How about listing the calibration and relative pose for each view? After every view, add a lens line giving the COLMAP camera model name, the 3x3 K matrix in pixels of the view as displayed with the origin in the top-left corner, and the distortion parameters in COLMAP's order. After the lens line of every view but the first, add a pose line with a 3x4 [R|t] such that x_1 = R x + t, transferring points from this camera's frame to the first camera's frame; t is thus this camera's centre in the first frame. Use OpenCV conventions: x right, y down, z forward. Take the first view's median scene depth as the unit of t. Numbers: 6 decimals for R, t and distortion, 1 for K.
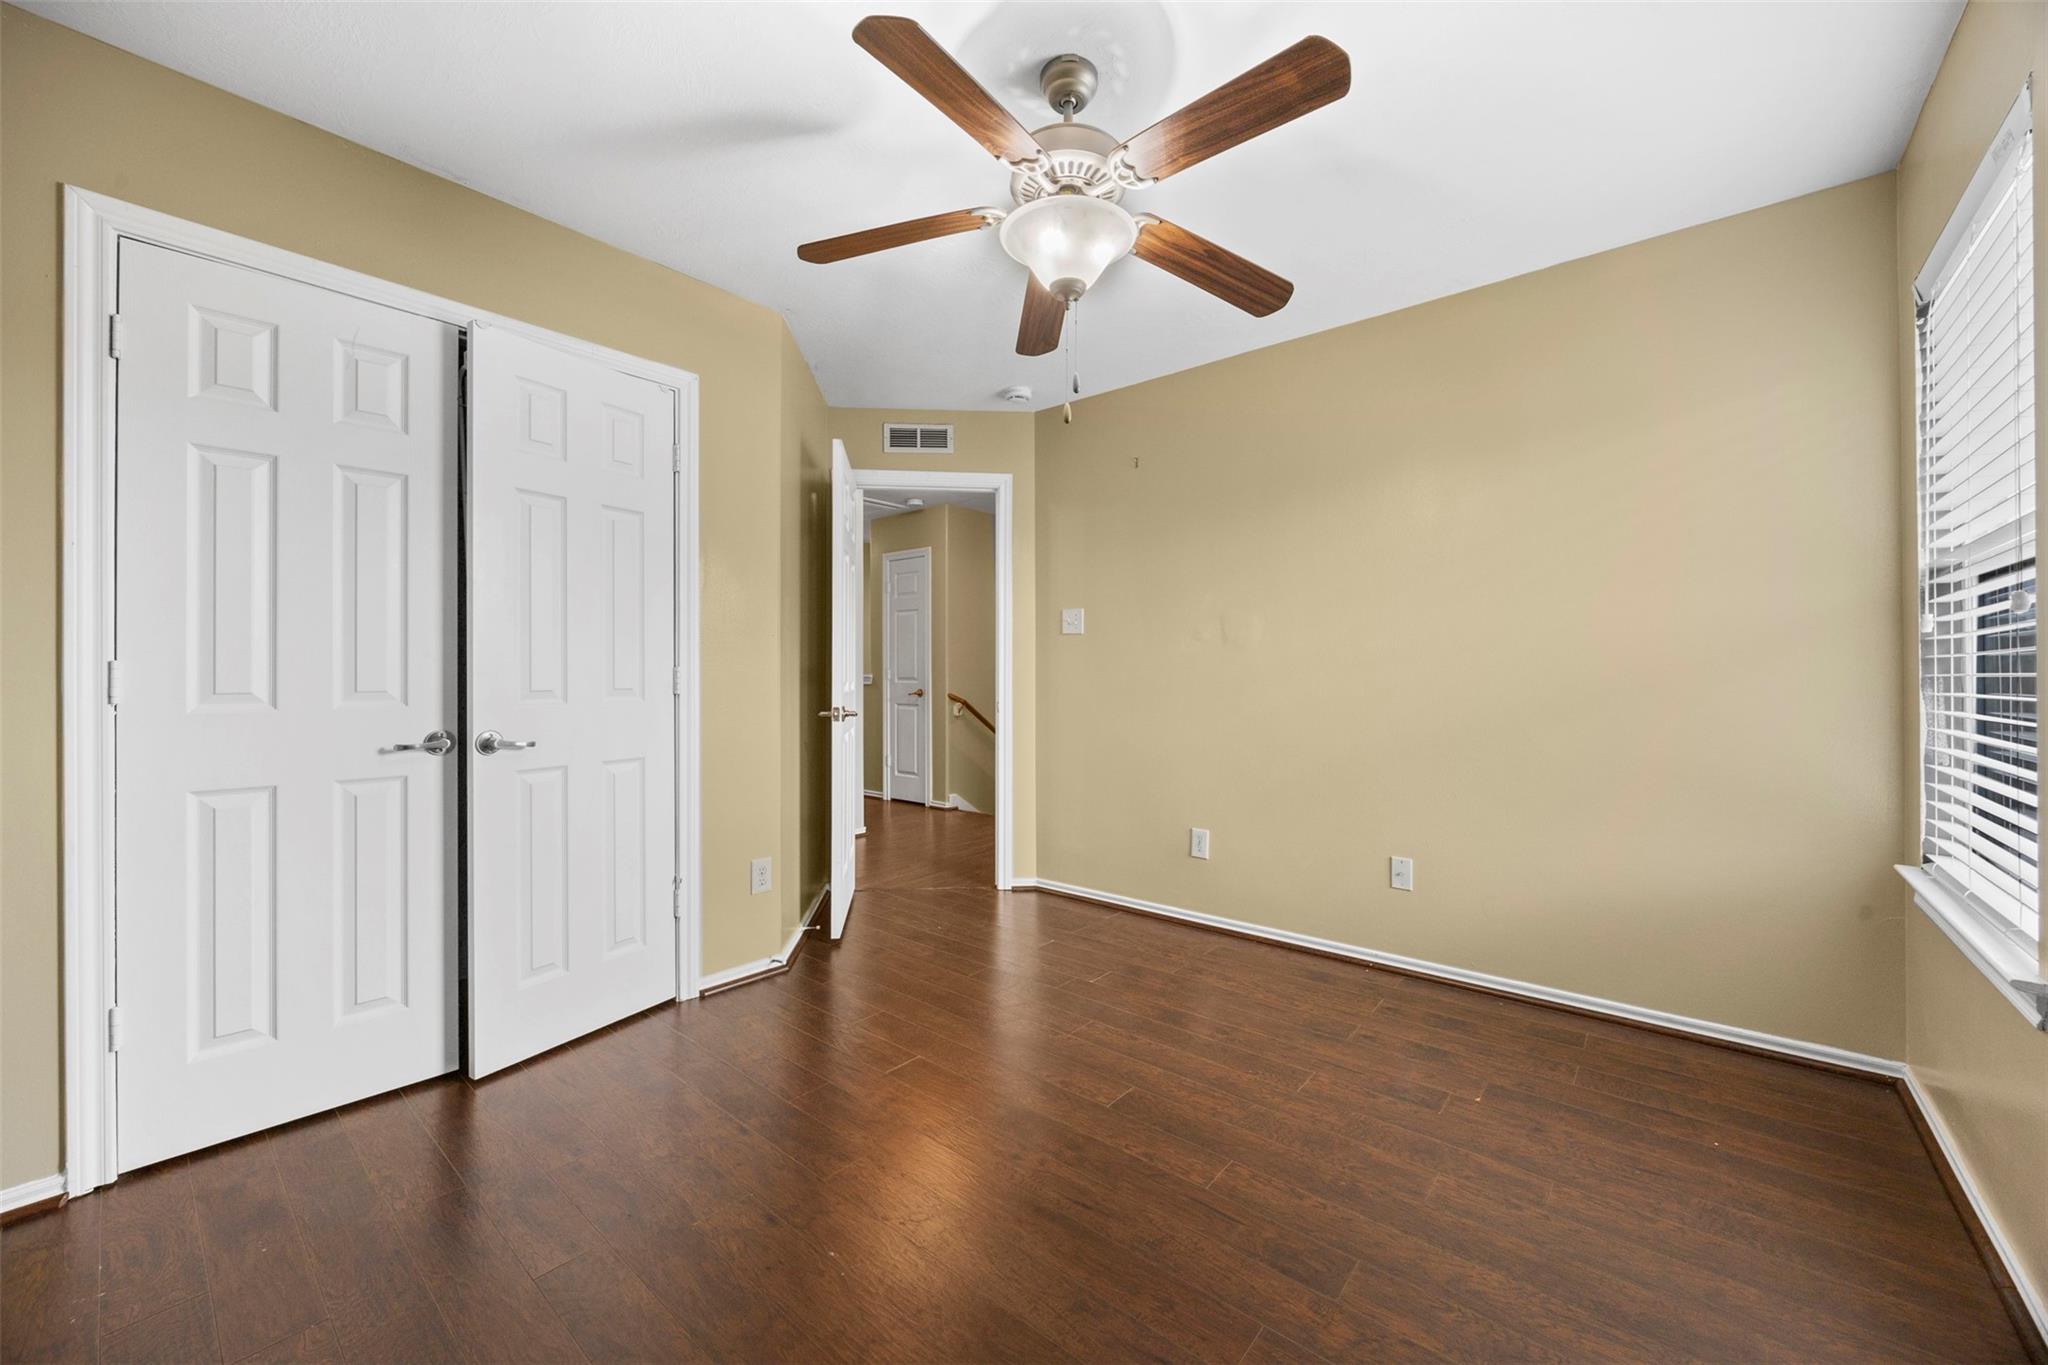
lens RADIAL K [[779.3, 0, 1020.9], [0, 779.3, 672.9], [0, 0, 1]] dist [-0.006486, 0.001513]
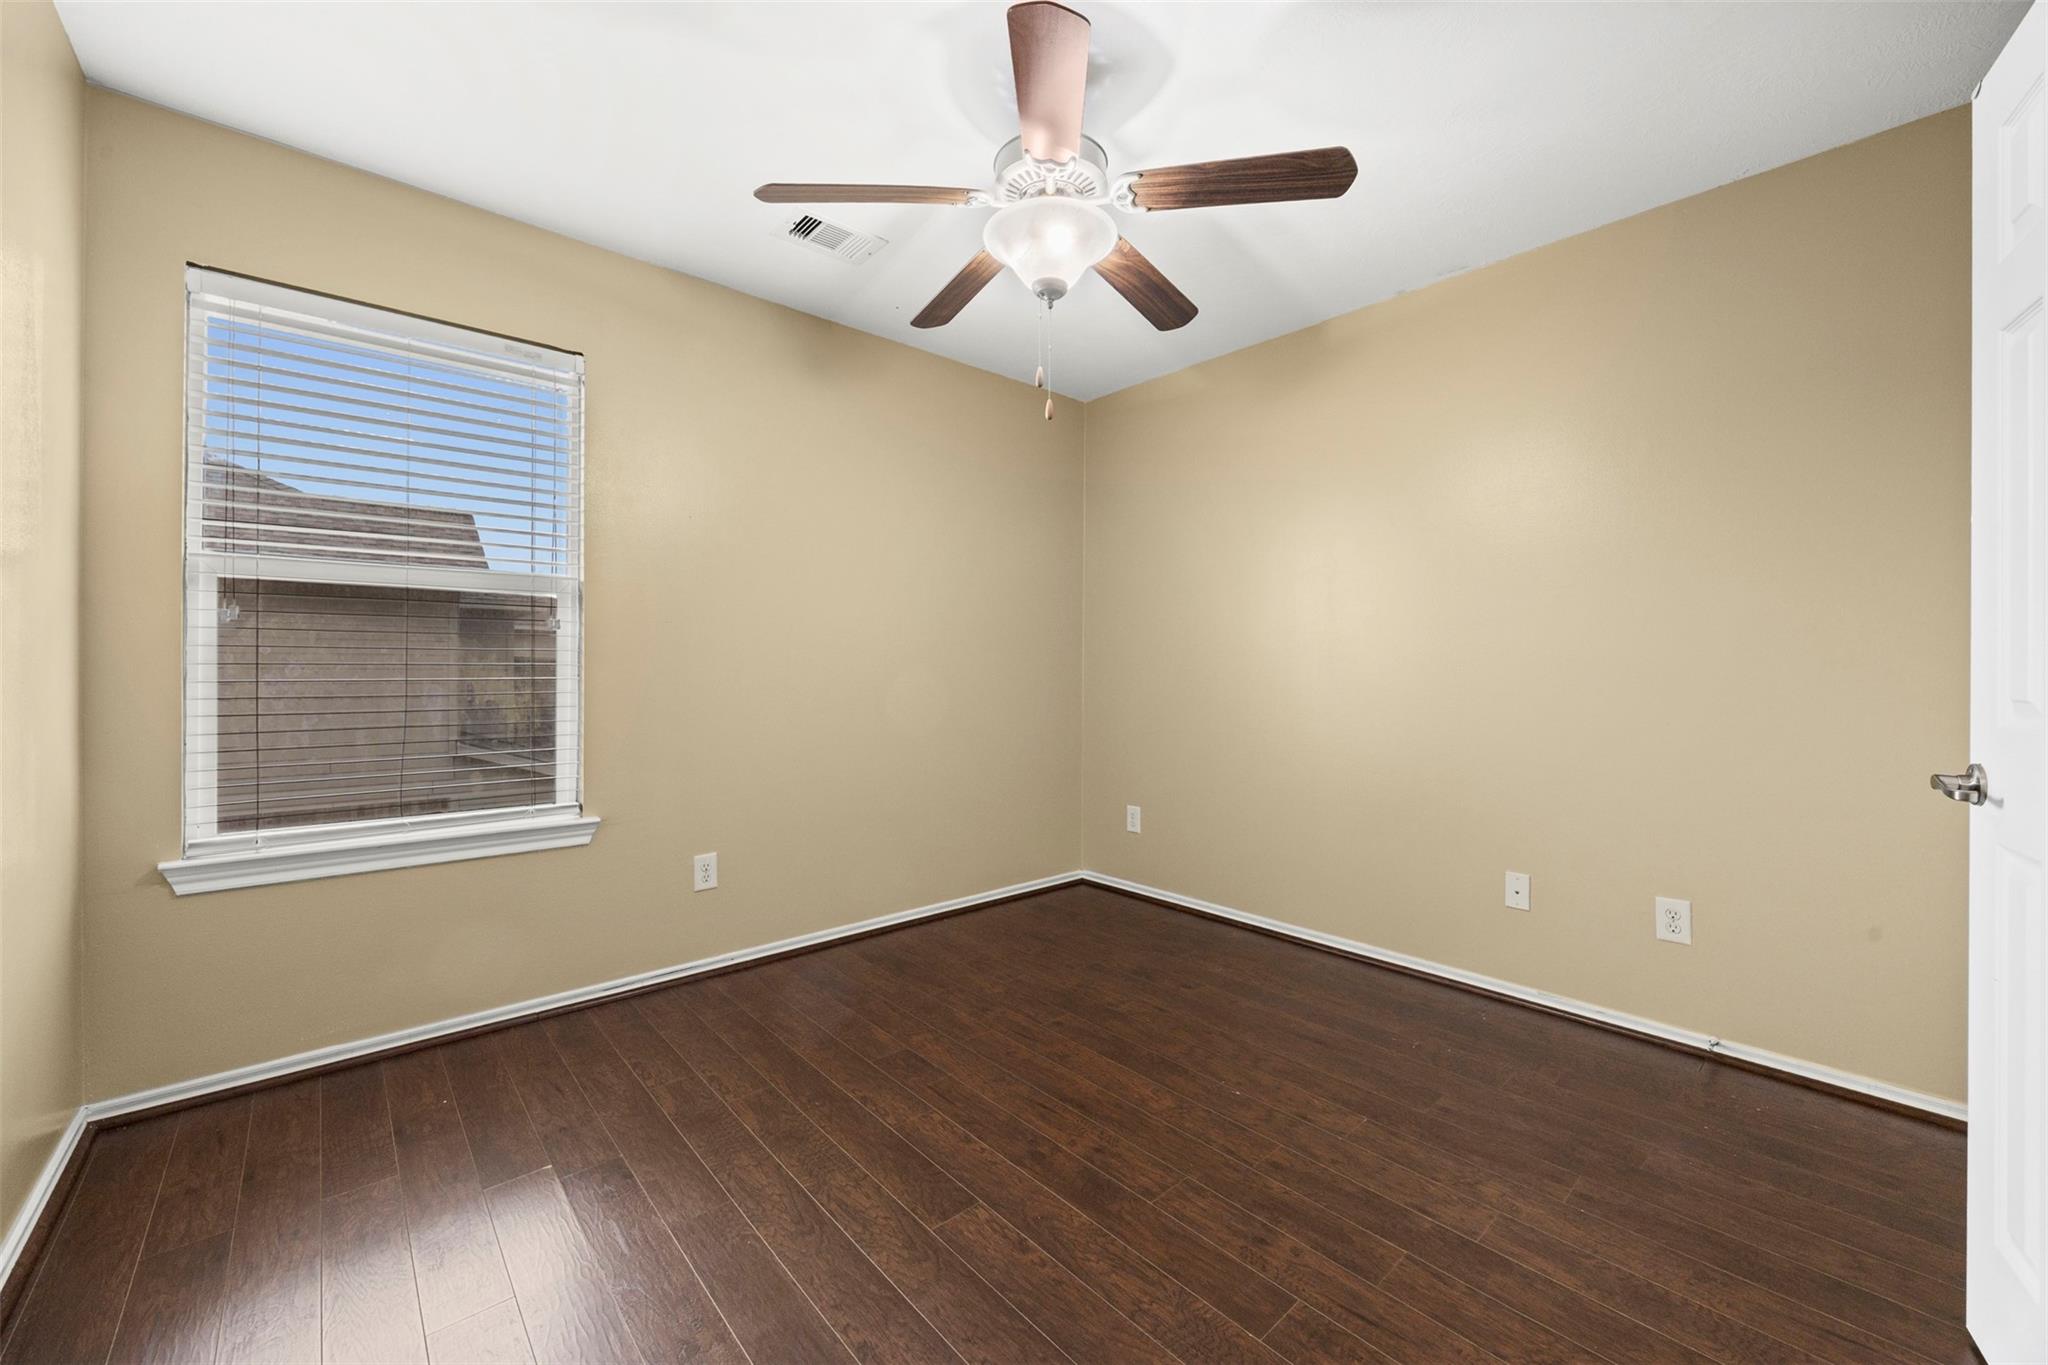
lens RADIAL K [[779.3, 0, 1027.3], [0, 779.3, 670.6], [0, 0, 1]] dist [-0.006486, 0.001513]
pose [[-0.990806, -0.000345, 0.135288, -0.052001], [0.000605, 0.999975, 0.006982, 0.003791], [-0.135287, 0.007000, -0.990782, 2.065354]]
